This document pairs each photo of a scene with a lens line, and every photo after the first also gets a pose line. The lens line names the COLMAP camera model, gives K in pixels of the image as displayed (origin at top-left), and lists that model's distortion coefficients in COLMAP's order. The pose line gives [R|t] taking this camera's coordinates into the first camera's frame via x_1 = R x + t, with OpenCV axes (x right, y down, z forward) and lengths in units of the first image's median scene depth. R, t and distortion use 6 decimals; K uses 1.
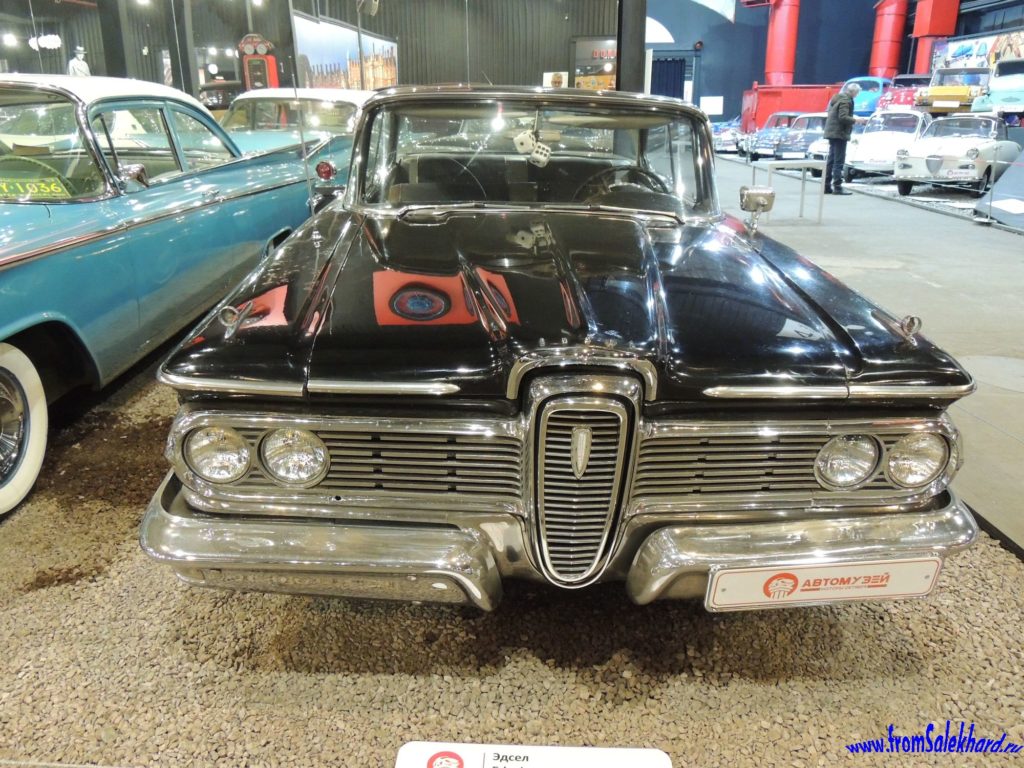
lens RADIAL K [[842.0, 0, 510.2], [0, 842.0, 388.9], [0, 0, 1]] dist [-0.035116, 0.028447]
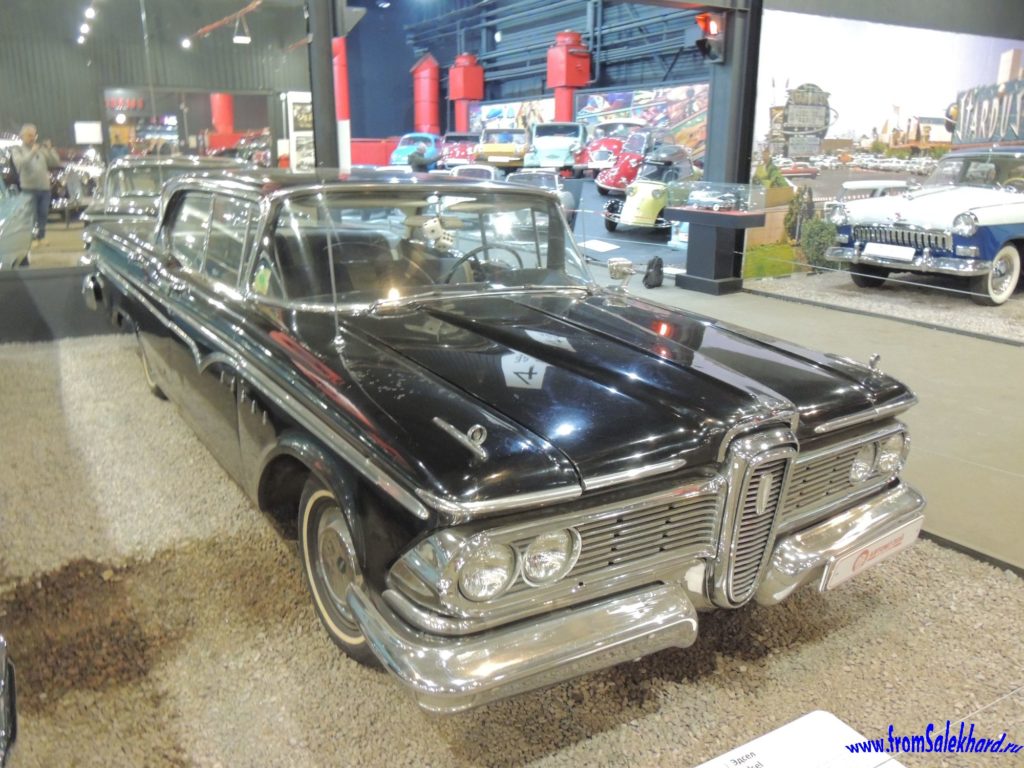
lens RADIAL K [[842.0, 0, 514.9], [0, 842.0, 391.7], [0, 0, 1]] dist [-0.035116, 0.028447]
pose [[0.840202, -0.143547, 0.522929, -0.117427], [0.167313, 0.985902, 0.001810, -0.018921], [-0.515816, 0.085972, 0.852375, 0.015186]]
